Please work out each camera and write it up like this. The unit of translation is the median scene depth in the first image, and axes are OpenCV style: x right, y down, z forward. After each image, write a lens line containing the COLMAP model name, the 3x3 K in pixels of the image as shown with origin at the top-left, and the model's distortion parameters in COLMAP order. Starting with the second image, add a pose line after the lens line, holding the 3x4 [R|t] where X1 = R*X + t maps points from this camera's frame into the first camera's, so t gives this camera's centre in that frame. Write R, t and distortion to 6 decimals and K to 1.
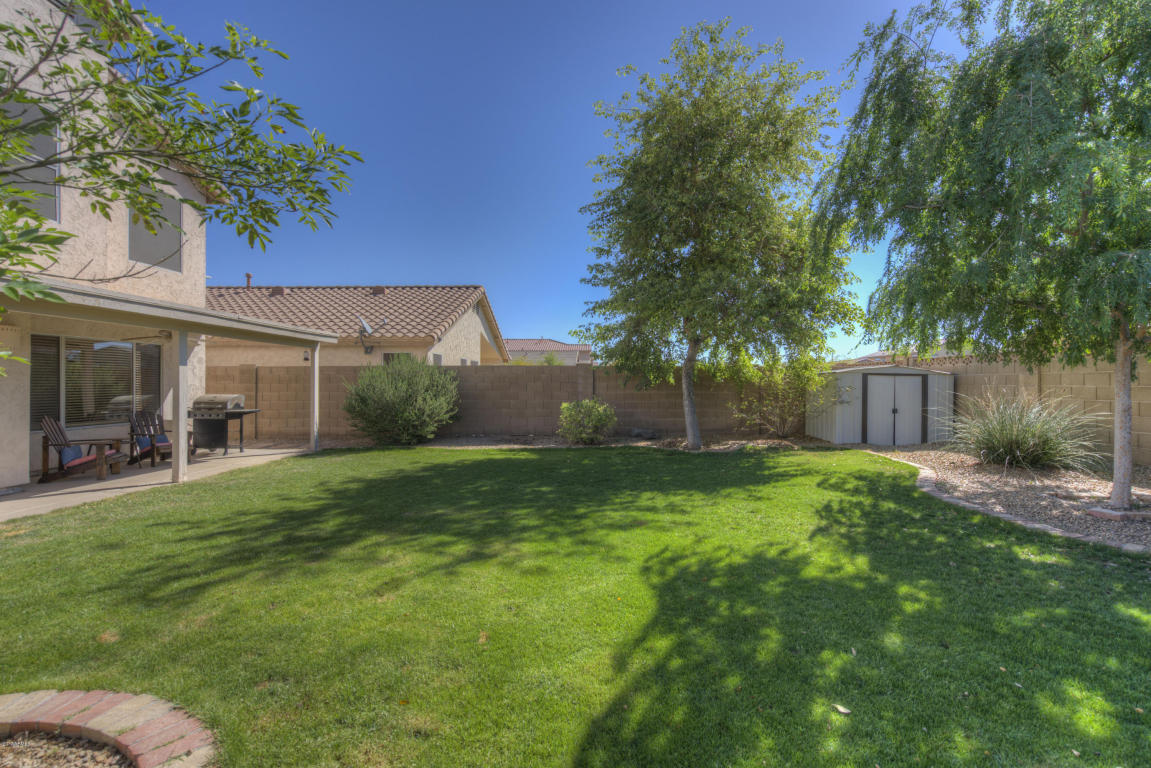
lens RADIAL K [[538.3, 0, 597.5], [0, 538.3, 381.7], [0, 0, 1]] dist [-0.018118, 0.015902]
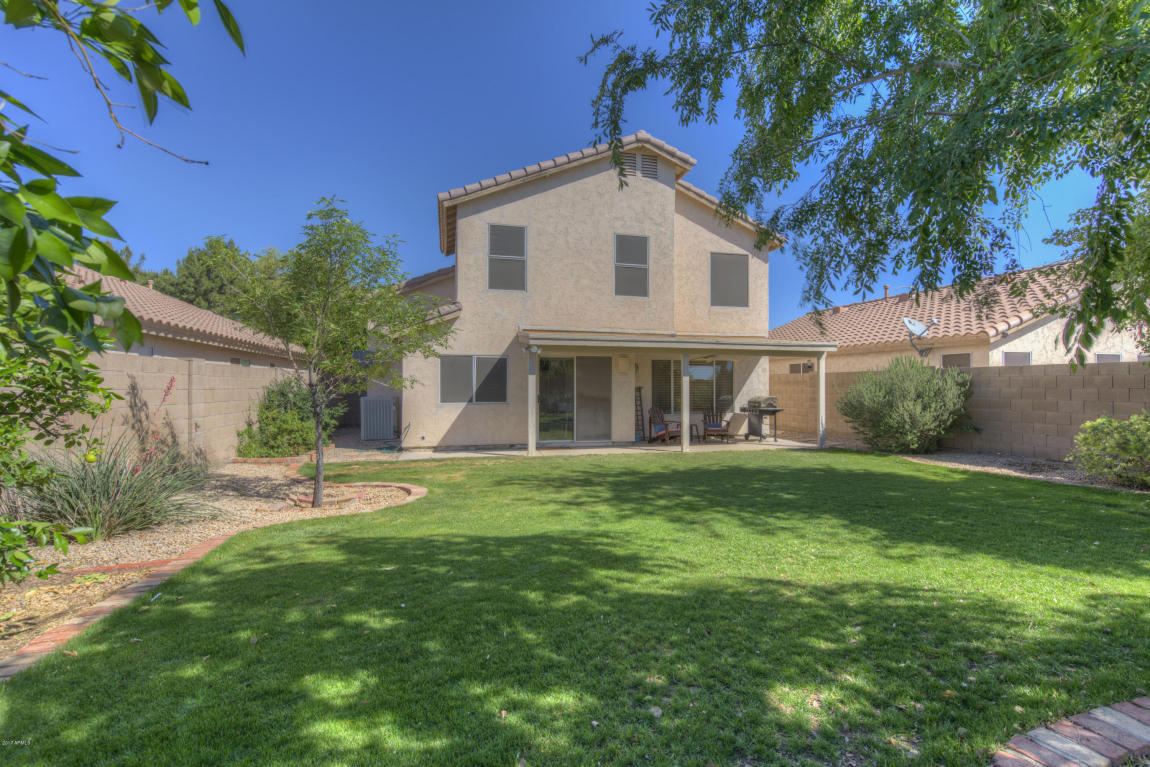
lens RADIAL K [[553.0, 0, 595.1], [0, 553.0, 383.9], [0, 0, 1]] dist [0.024142, 0.000048]
pose [[0.277249, 0.000296, -0.960798, 0.515228], [0.002615, 0.999996, 0.001062, -0.008831], [0.960794, -0.002807, 0.277247, 0.234939]]
